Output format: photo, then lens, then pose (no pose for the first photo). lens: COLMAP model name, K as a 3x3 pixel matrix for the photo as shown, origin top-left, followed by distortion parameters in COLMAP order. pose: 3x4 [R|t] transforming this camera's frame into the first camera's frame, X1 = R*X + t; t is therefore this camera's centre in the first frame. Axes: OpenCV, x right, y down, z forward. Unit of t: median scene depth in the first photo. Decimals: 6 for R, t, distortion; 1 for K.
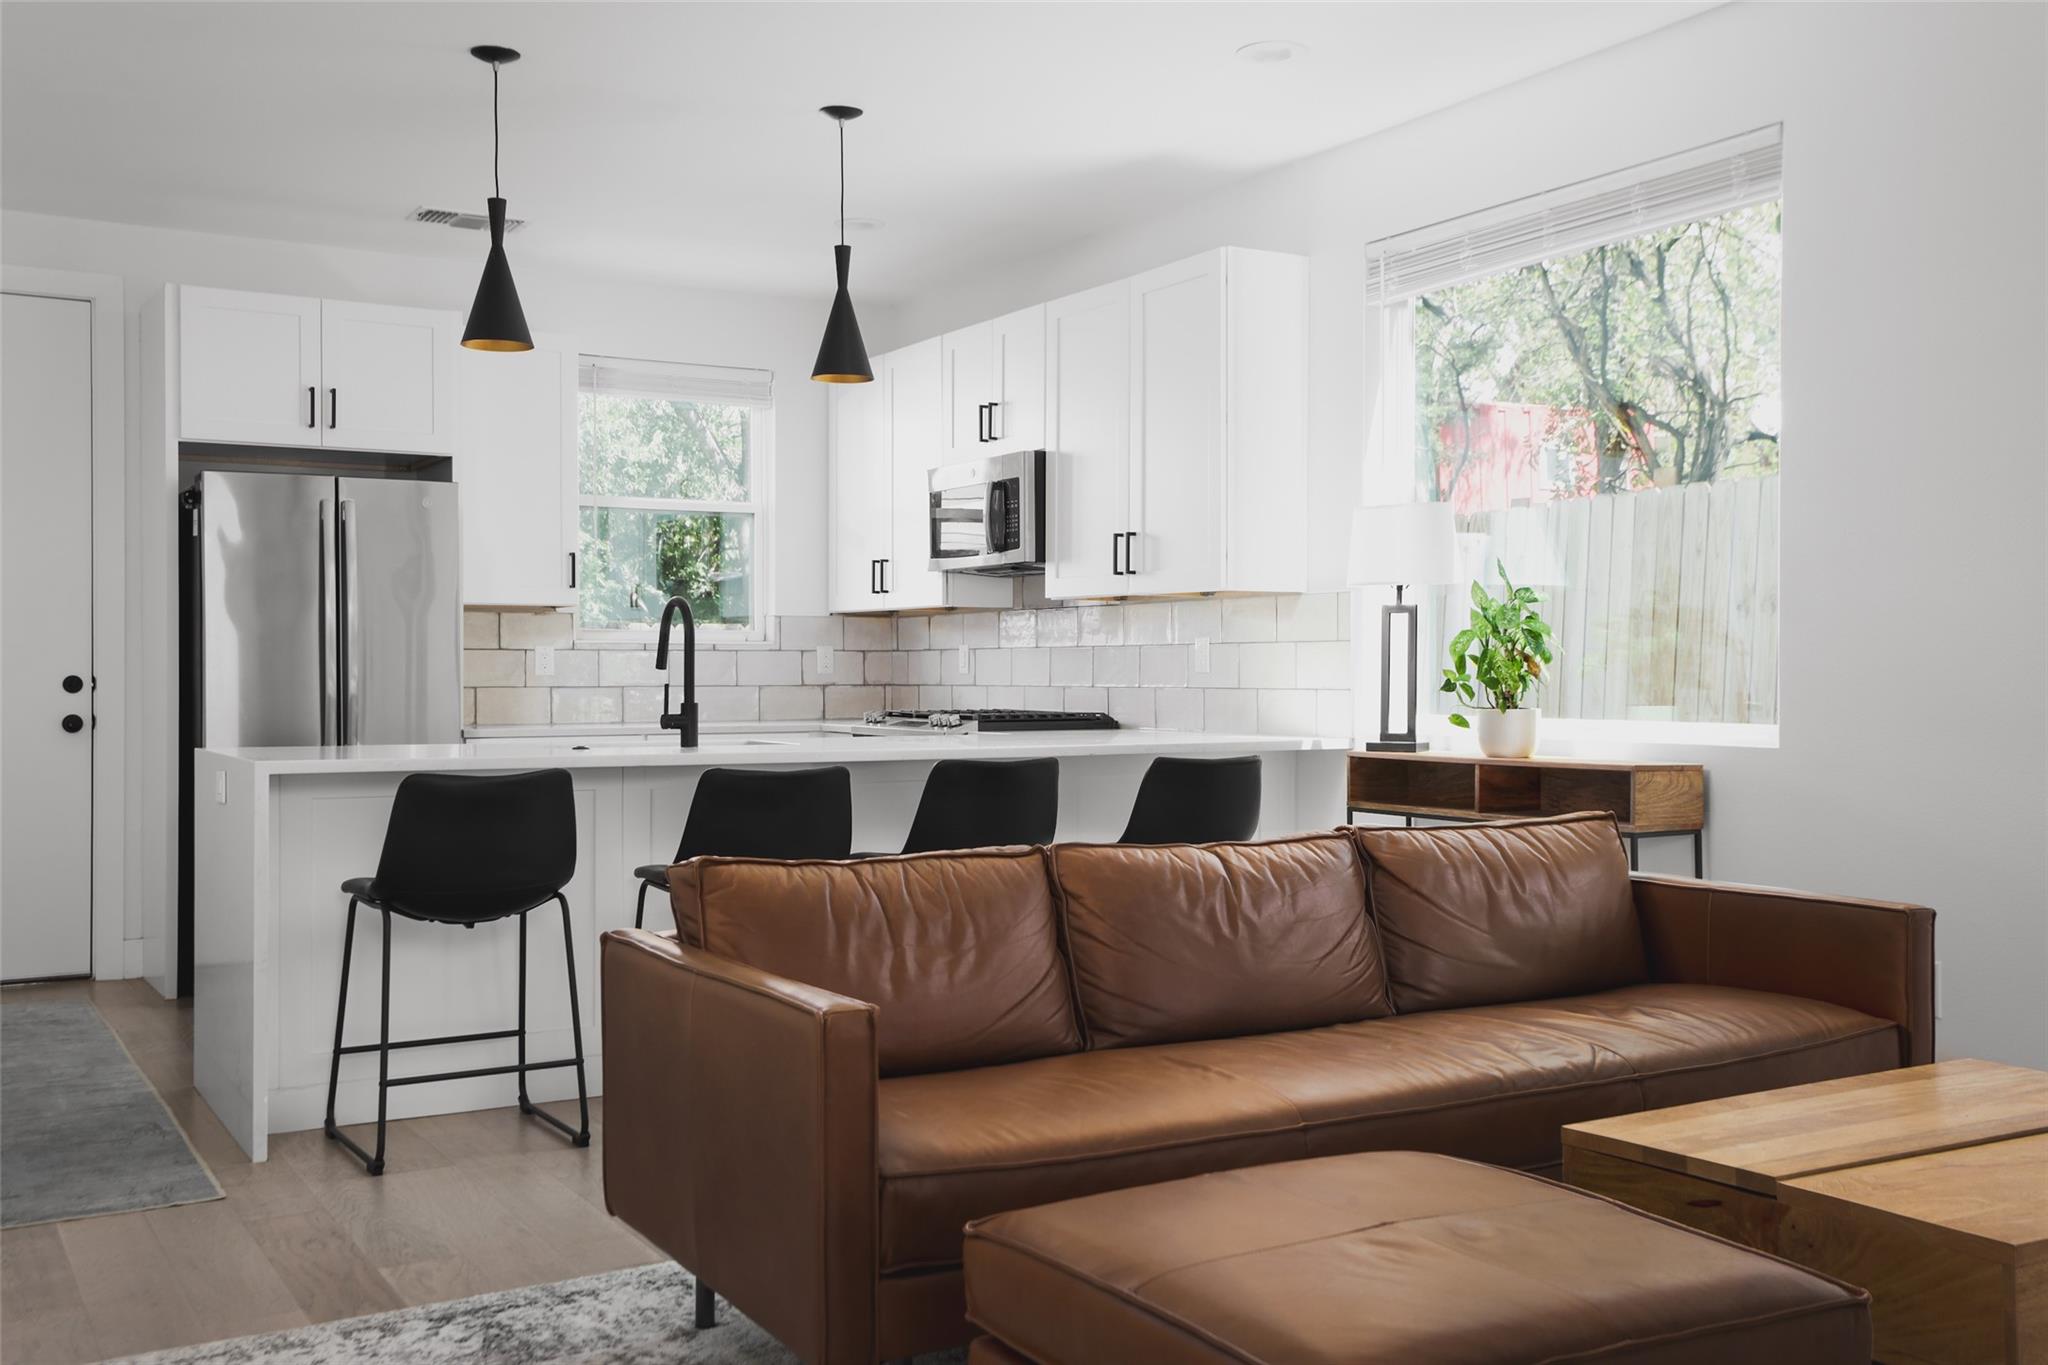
lens RADIAL K [[1920.4, 0, 1028.6], [0, 1920.4, 666.0], [0, 0, 1]] dist [0.002790, 0.000000]
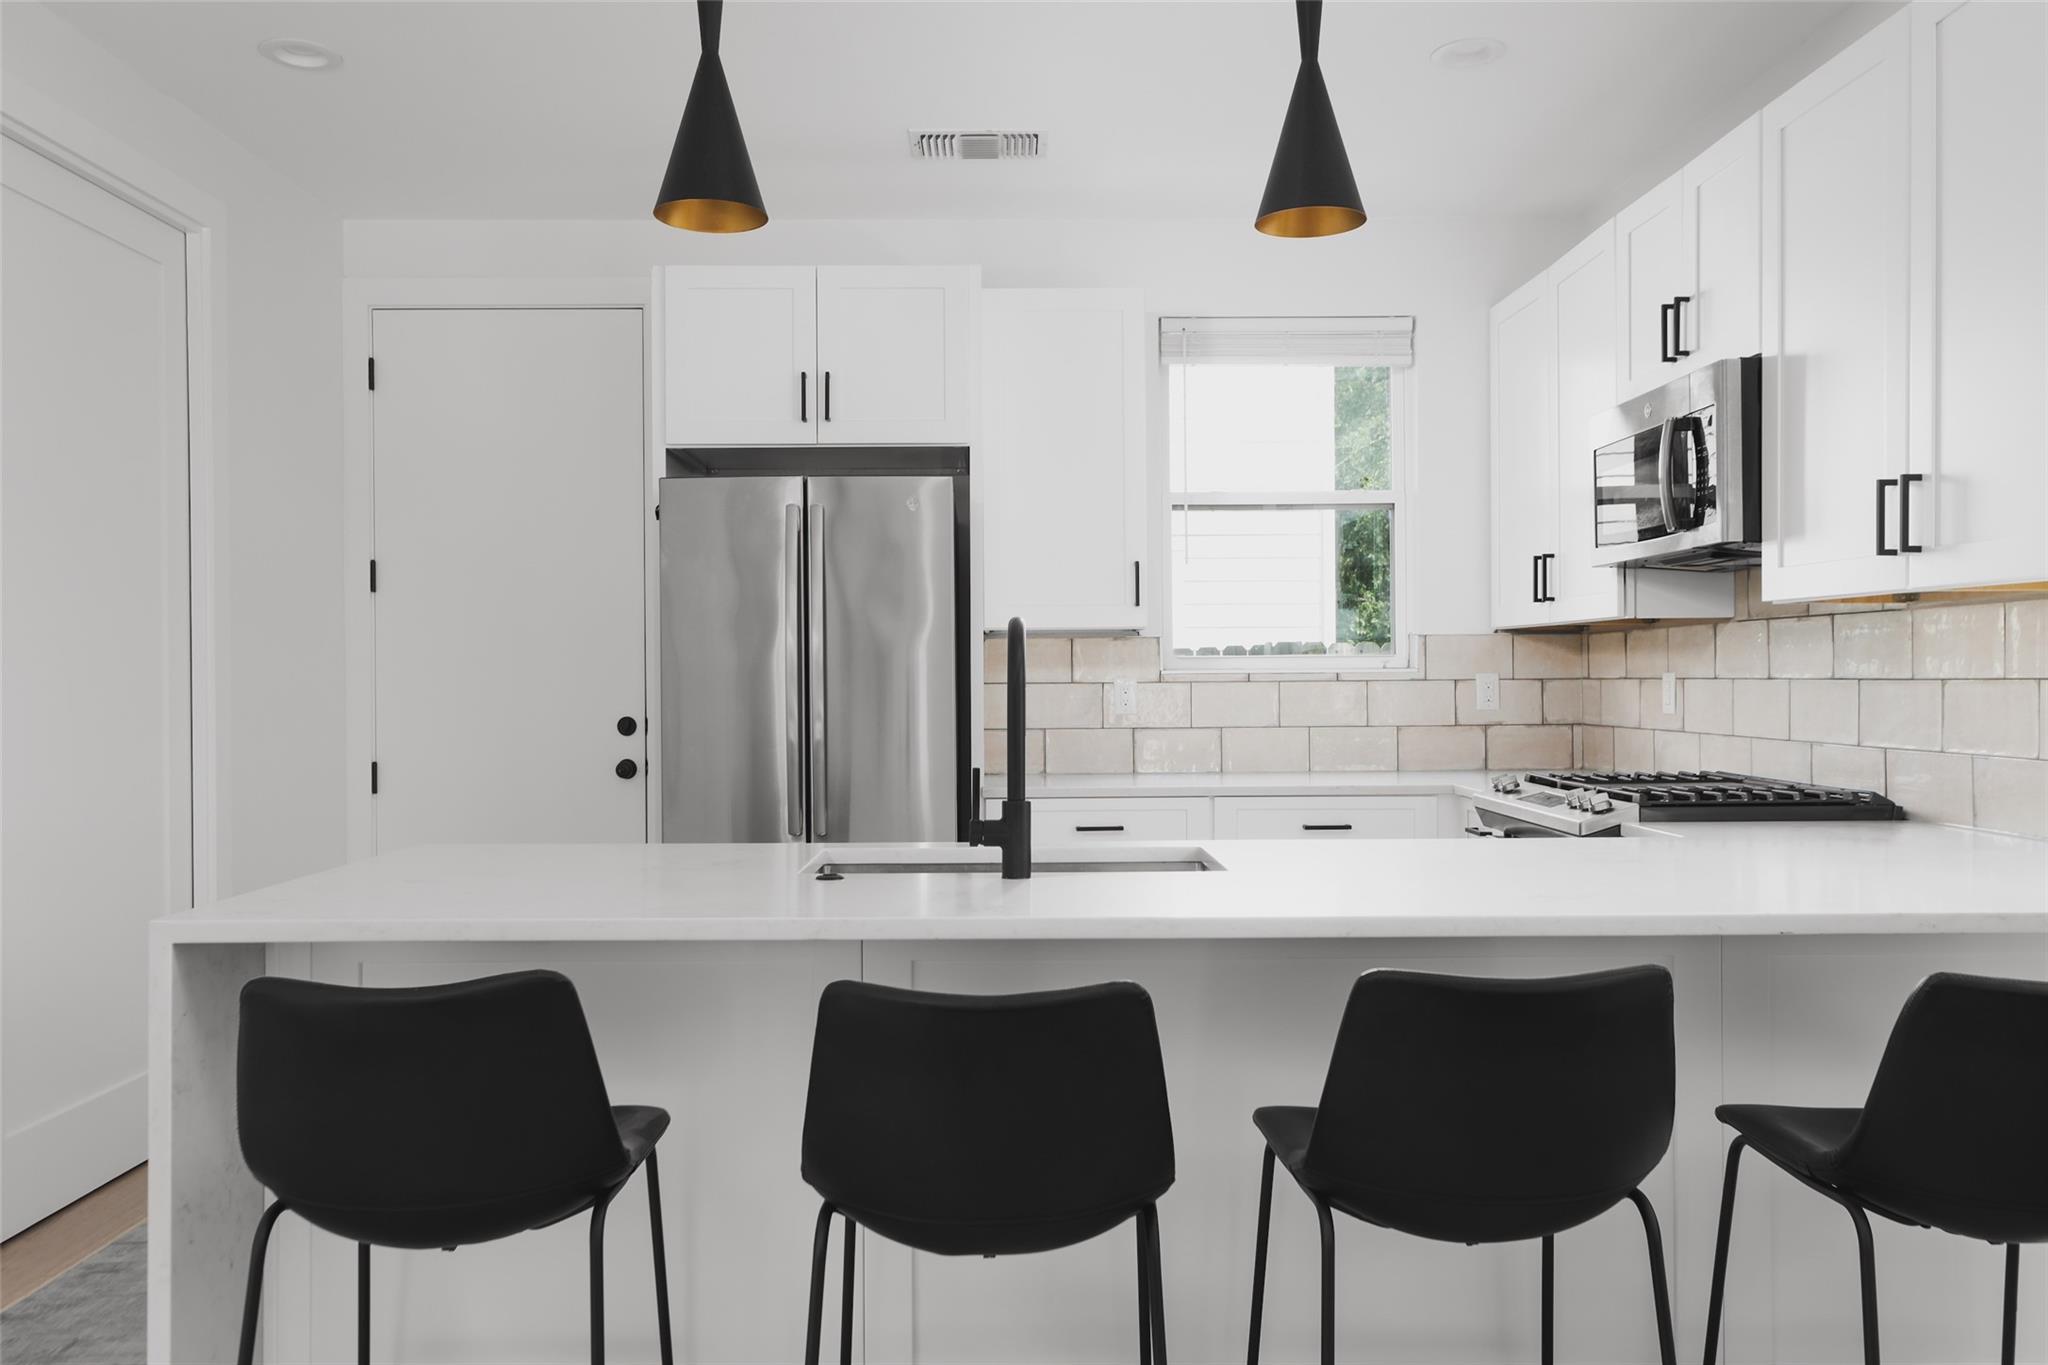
lens RADIAL K [[1689.7, 0, 1021.0], [0, 1689.7, 679.6], [0, 0, 1]] dist [0.013276, 0.005429]
pose [[0.891878, -0.008036, -0.452205, 0.041400], [0.009383, 0.999956, 0.000737, -0.013338], [0.452179, -0.004900, 0.891914, 0.419704]]
